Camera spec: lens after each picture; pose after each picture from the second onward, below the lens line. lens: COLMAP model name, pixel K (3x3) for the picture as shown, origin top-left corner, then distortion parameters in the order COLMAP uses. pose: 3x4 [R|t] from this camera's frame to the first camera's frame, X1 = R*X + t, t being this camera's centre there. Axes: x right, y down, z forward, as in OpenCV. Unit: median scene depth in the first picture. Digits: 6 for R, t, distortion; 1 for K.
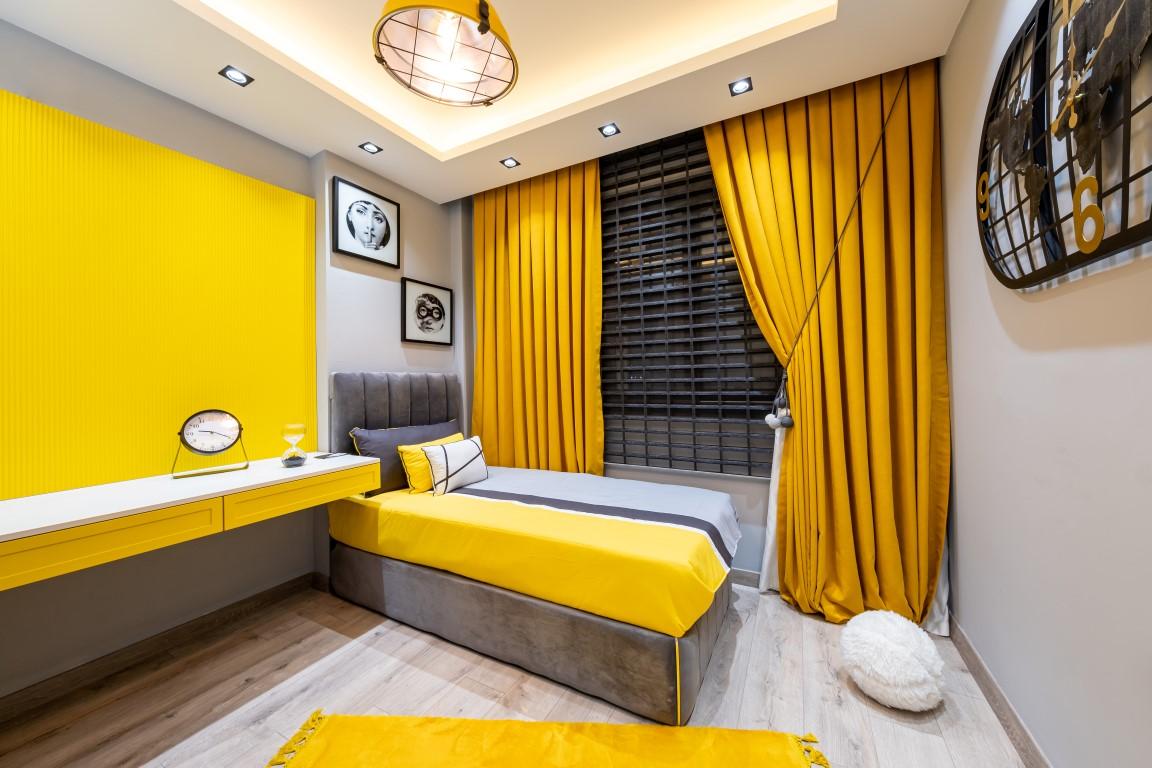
lens RADIAL K [[406.2, 0, 564.5], [0, 406.2, 376.9], [0, 0, 1]] dist [0.001339, -0.000072]
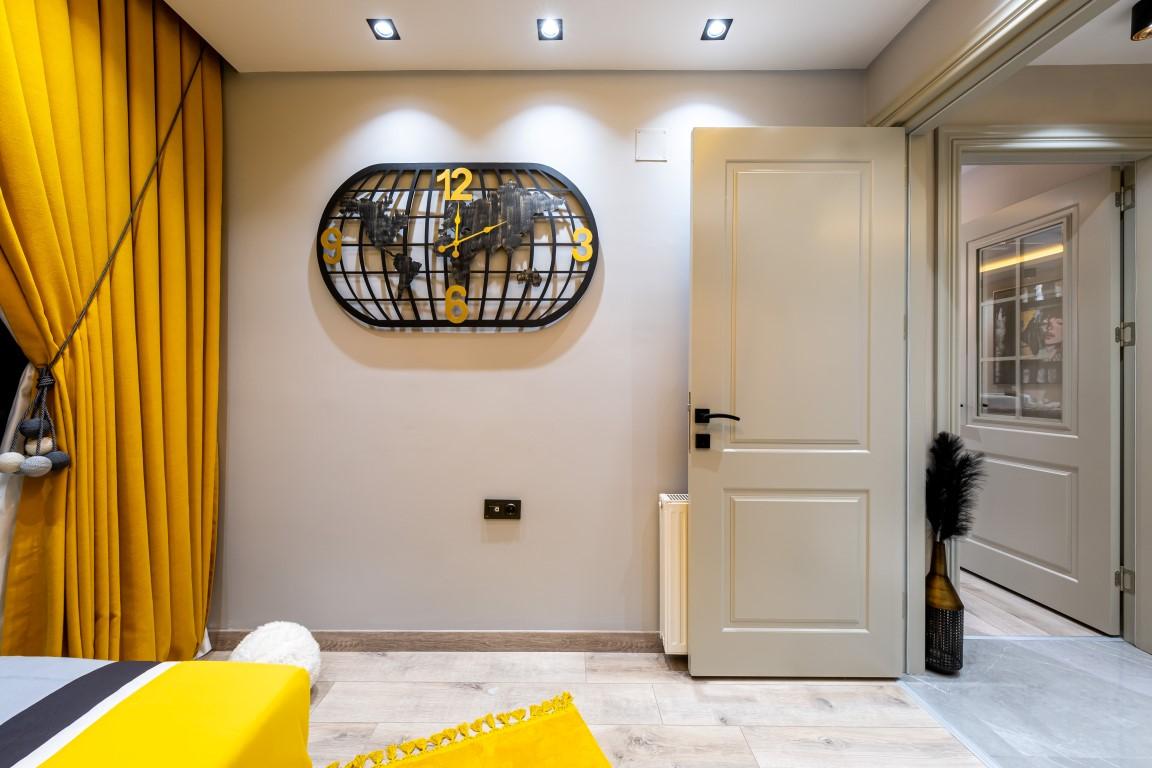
lens RADIAL K [[415.7, 0, 576.5], [0, 415.7, 388.7], [0, 0, 1]] dist [0.000720, 0.000107]
pose [[-0.498102, 0.007457, 0.867086, -0.278415], [0.002261, 0.999971, -0.007301, 0.013653], [-0.867115, -0.001676, -0.498104, 0.519307]]
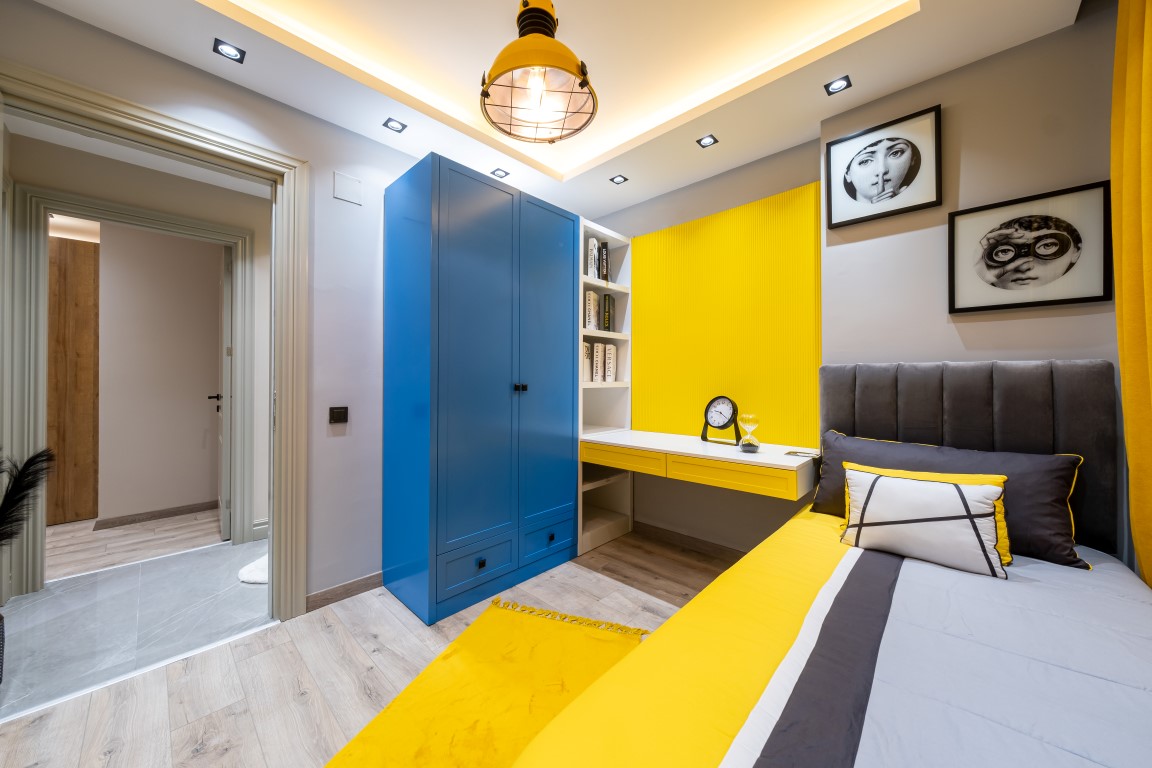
lens RADIAL K [[409.3, 0, 597.5], [0, 409.3, 376.9], [0, 0, 1]] dist [-0.001735, -0.000280]
pose [[-0.216702, 0.011650, -0.976168, 0.417158], [0.012367, 0.999881, 0.009187, 0.000991], [0.976160, -0.010081, -0.216820, 0.690472]]
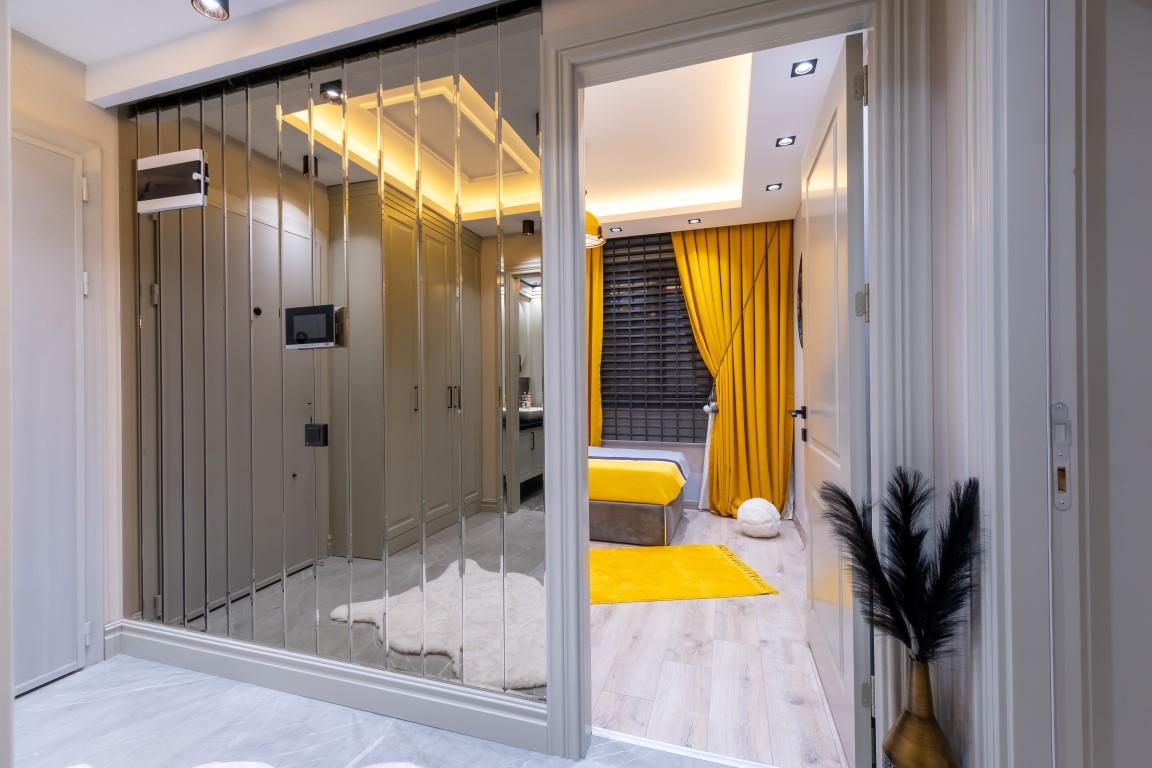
lens RADIAL K [[475.7, 0, 554.8], [0, 475.7, 387.2], [0, 0, 1]] dist [0.013059, -0.000066]
pose [[0.985823, 0.011495, 0.167396, -0.405963], [-0.013177, 0.999873, 0.008943, 0.004511], [-0.167272, -0.011022, 0.985849, -0.769747]]
